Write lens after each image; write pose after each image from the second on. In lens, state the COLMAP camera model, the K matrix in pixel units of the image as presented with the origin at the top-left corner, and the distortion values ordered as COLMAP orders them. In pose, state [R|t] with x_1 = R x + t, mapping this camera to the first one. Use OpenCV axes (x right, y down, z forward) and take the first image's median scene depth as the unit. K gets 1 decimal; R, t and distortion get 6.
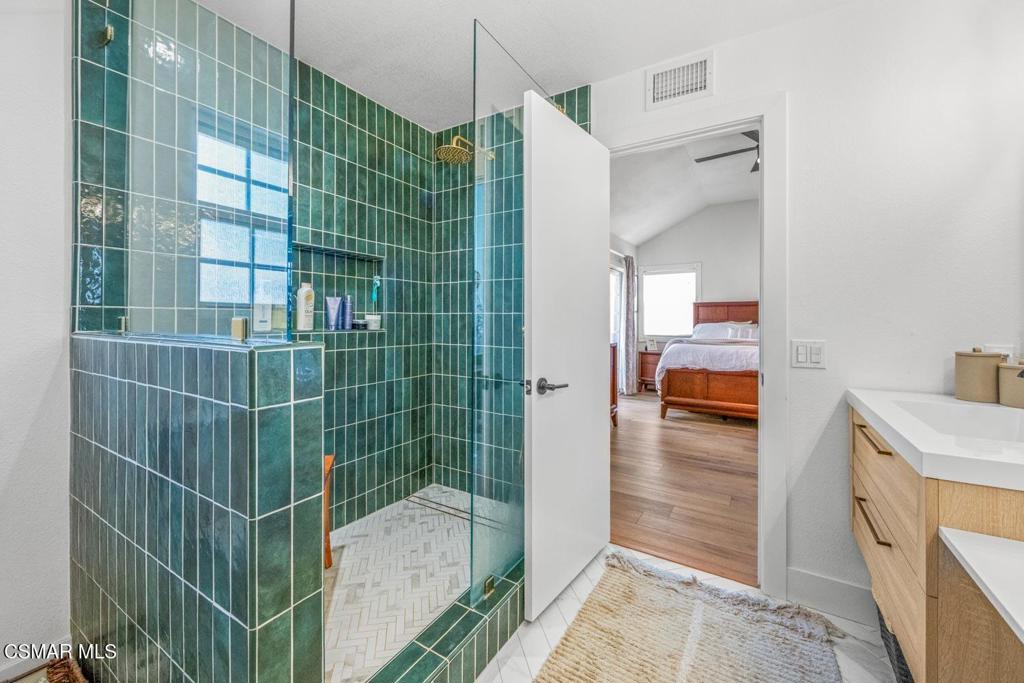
lens RADIAL K [[407.7, 0, 498.6], [0, 407.7, 325.2], [0, 0, 1]] dist [-0.000644, -0.000040]
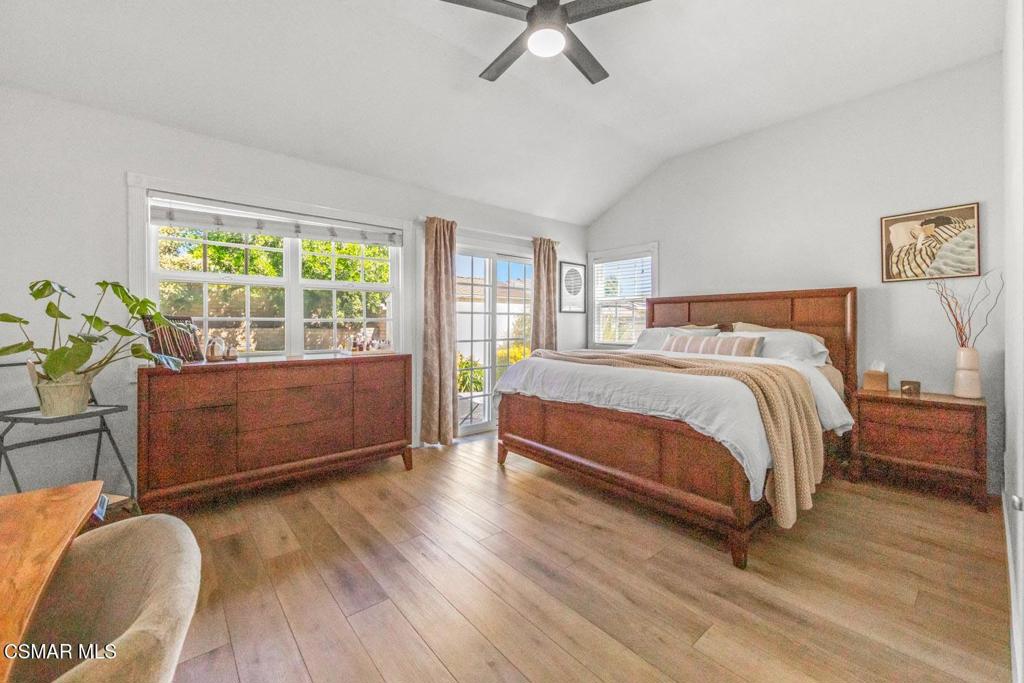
lens RADIAL K [[407.7, 0, 498.6], [0, 407.7, 325.2], [0, 0, 1]] dist [-0.000644, -0.000040]
pose [[0.951946, -0.002703, -0.306254, 0.459776], [0.000267, 0.999968, -0.007998, -0.002761], [0.306266, 0.007532, 0.951916, 0.247440]]
